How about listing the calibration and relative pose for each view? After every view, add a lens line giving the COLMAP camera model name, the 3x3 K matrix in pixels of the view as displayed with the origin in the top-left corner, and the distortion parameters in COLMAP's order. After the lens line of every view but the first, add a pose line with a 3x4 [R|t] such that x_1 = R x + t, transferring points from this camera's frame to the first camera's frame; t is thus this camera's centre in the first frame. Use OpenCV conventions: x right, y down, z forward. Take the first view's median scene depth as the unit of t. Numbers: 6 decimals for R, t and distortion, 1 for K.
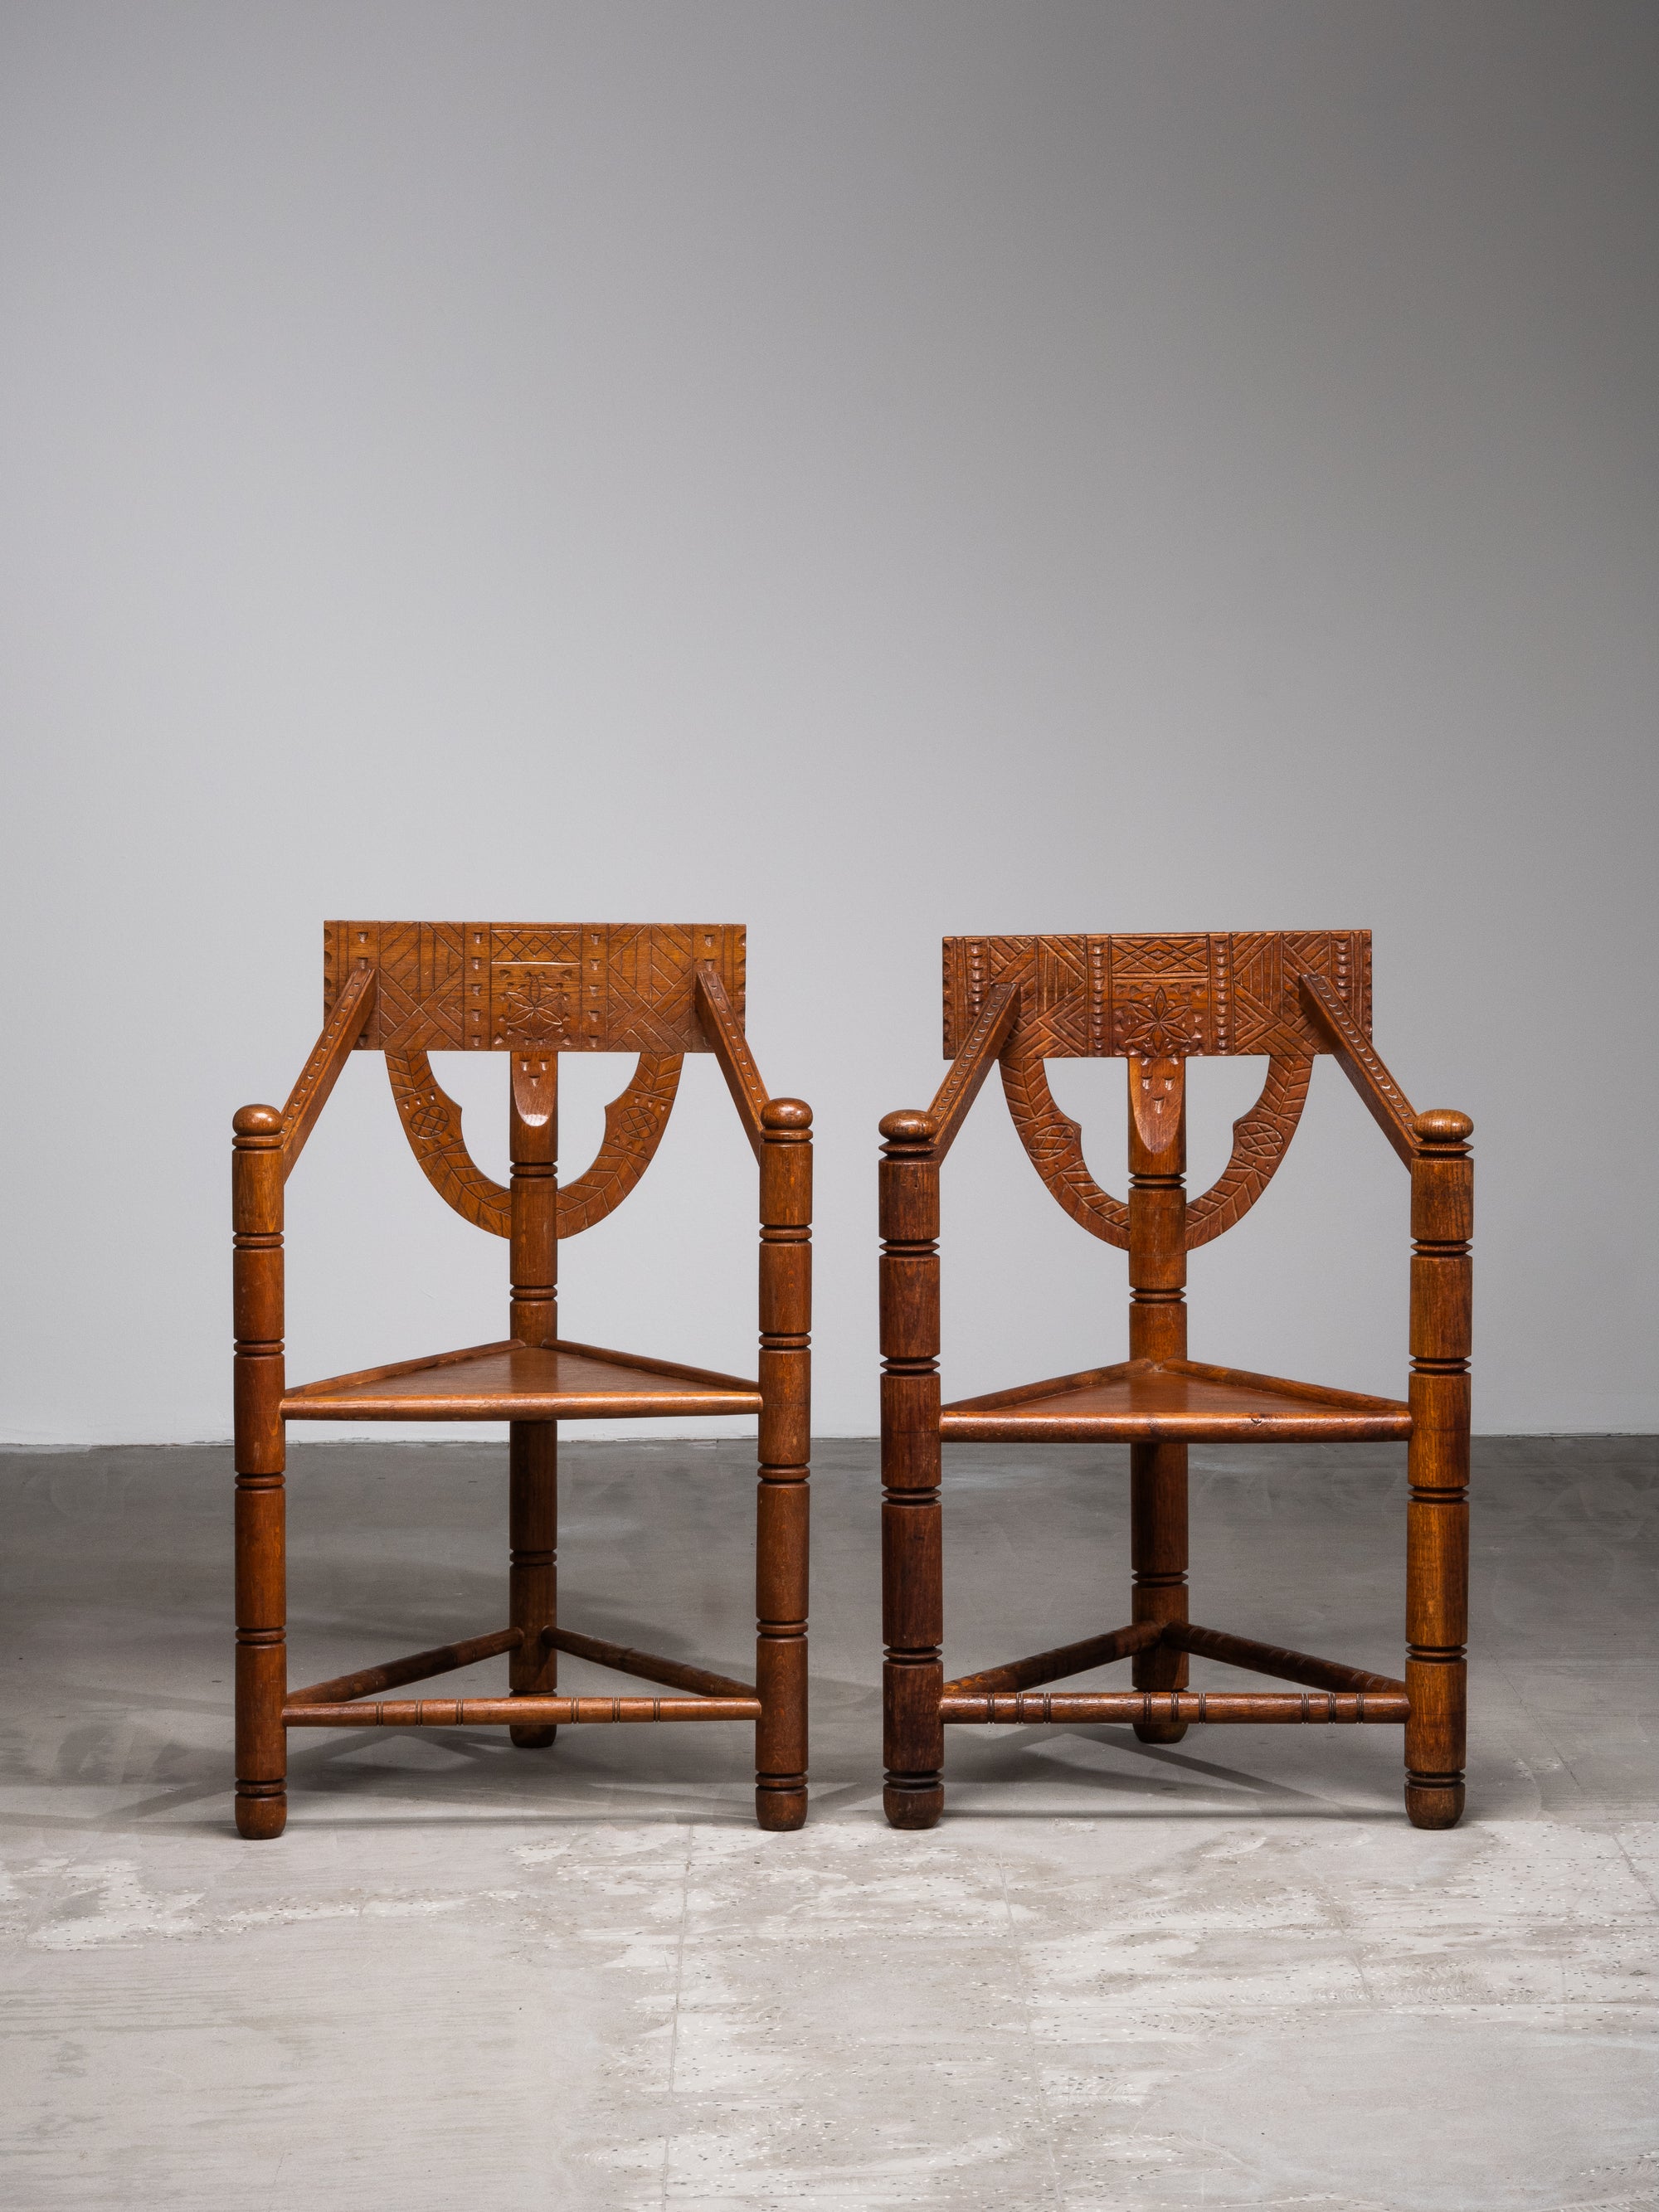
lens RADIAL K [[6172.1, 0, 824.3], [0, 6172.1, 1096.3], [0, 0, 1]] dist [-0.009246, 0.000000]
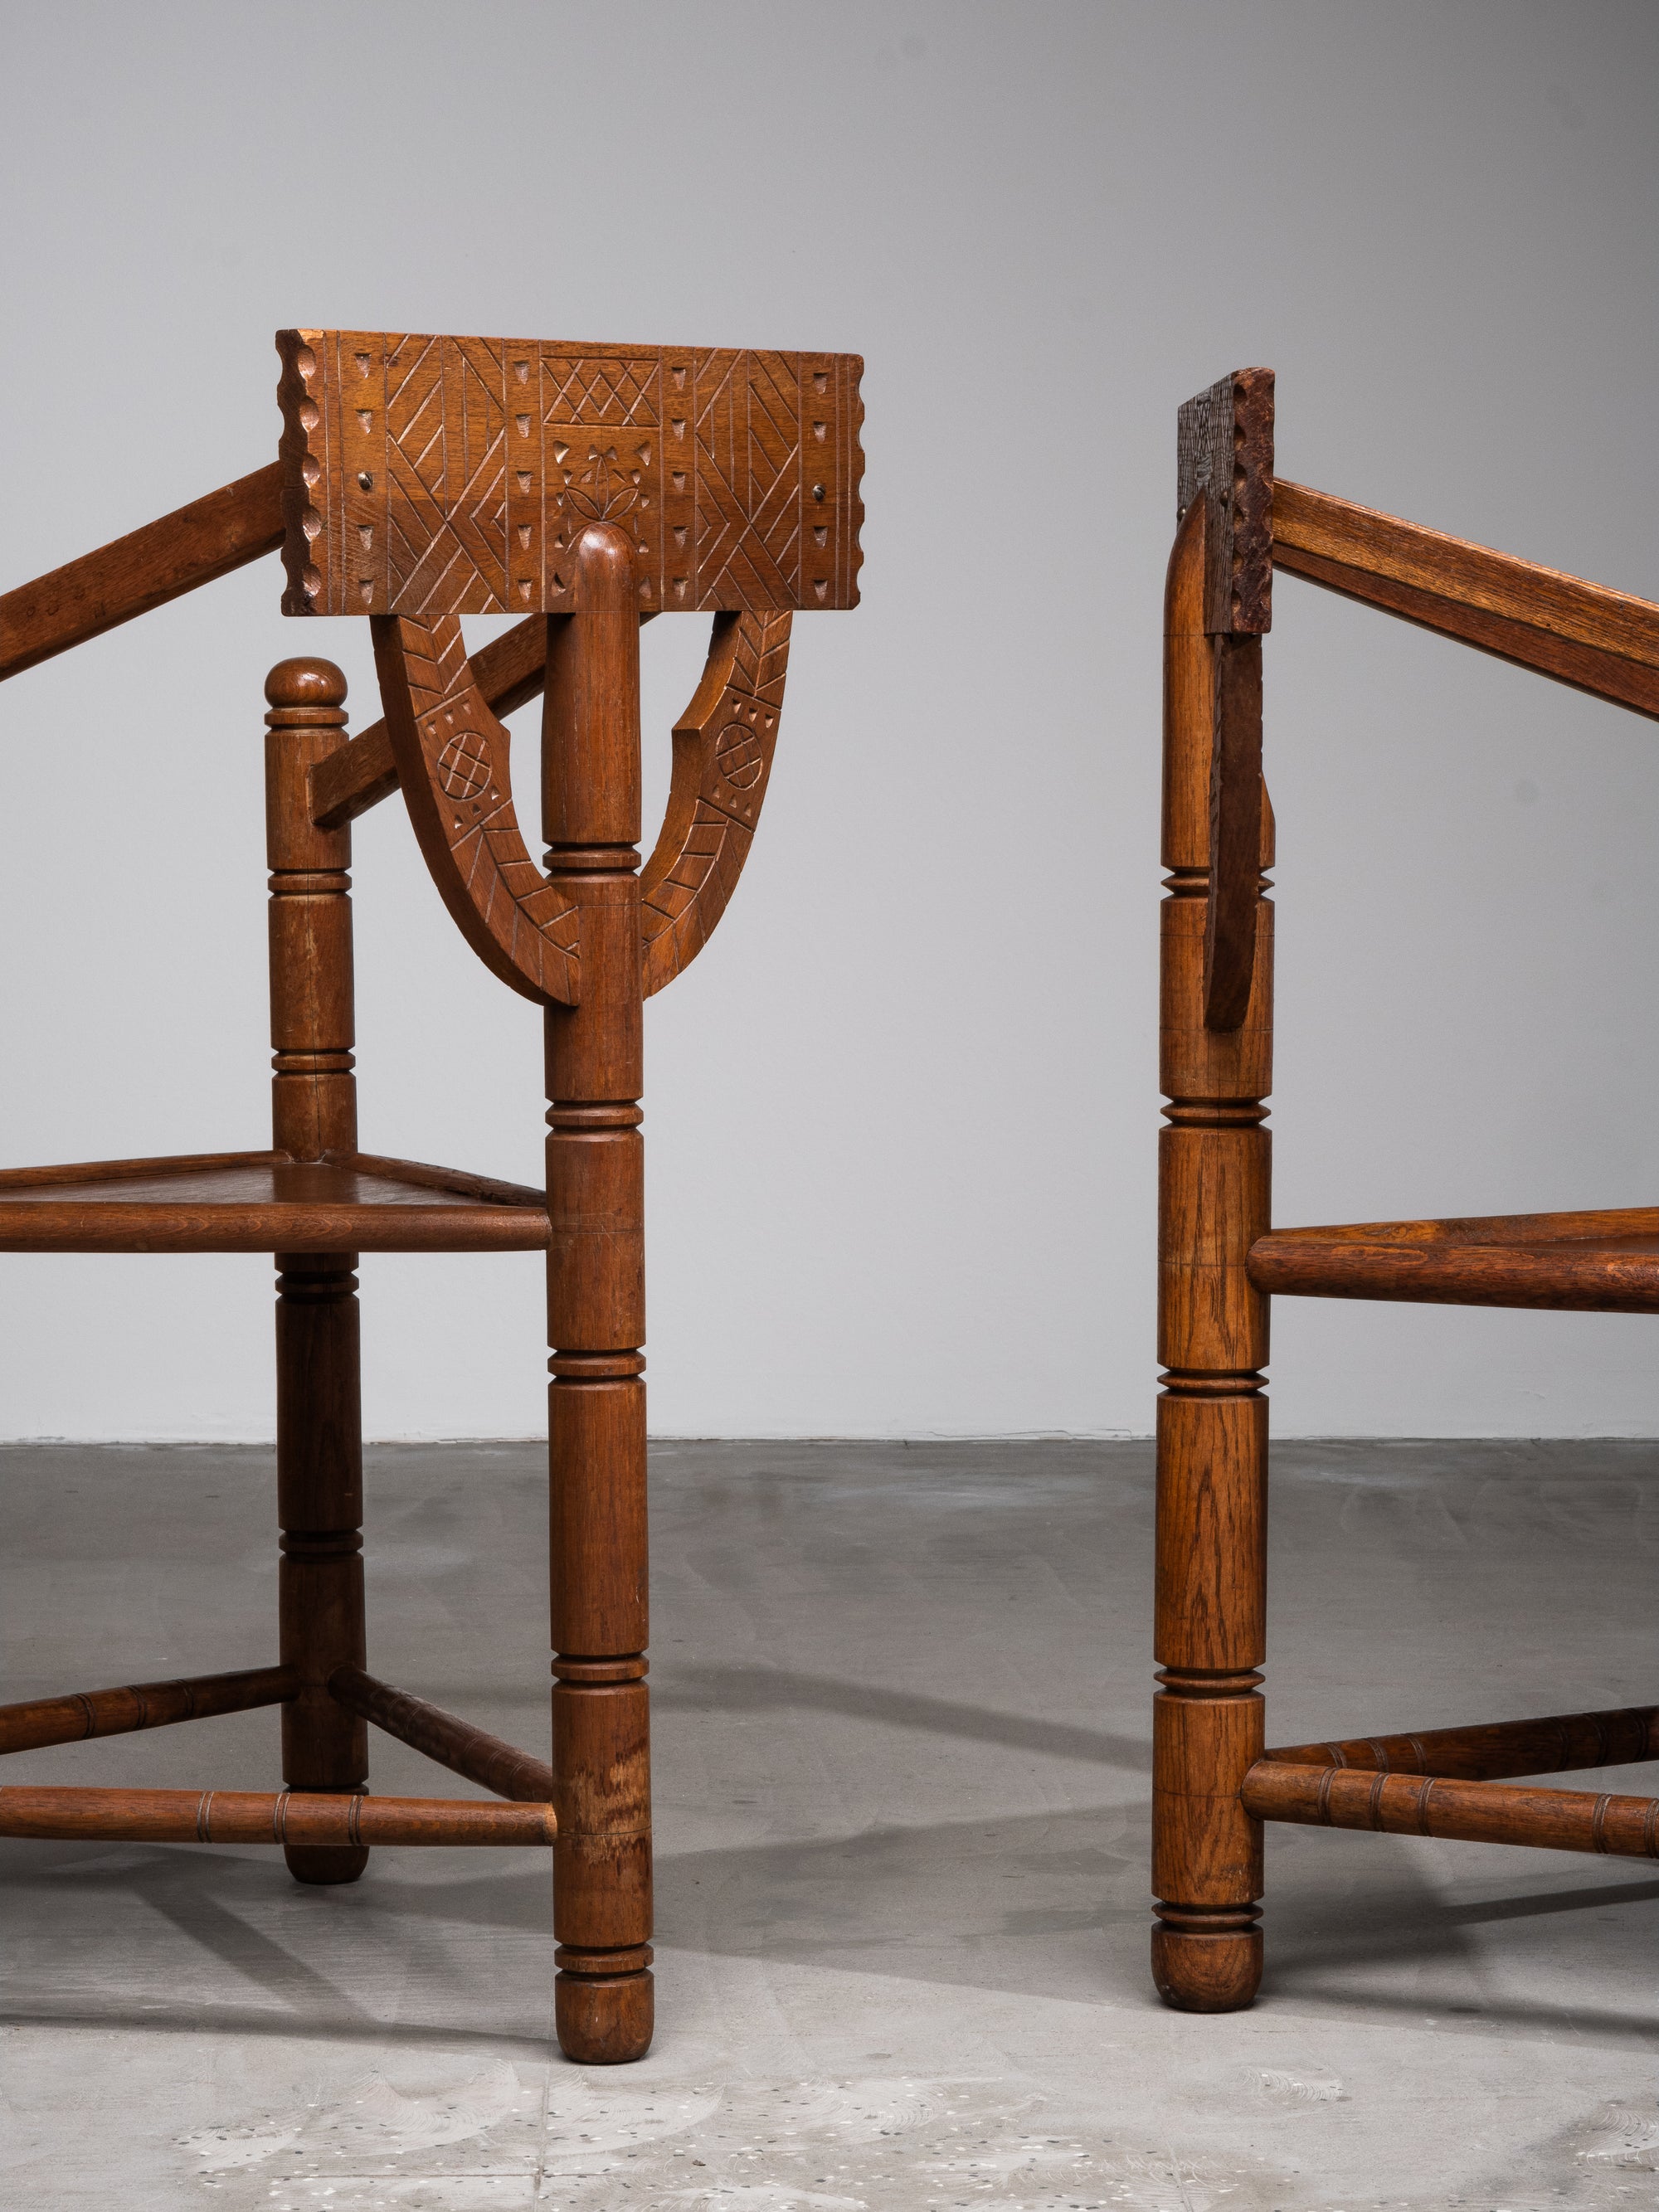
lens RADIAL K [[6126.8, 0, 794.2], [0, 6126.8, 1076.1], [0, 0, 1]] dist [0.051564, 0.000000]
pose [[0.999835, 0.002094, 0.018067, -0.010131], [-0.001623, 0.999660, -0.026030, 0.046523], [-0.018115, 0.025997, 0.999498, 0.476137]]
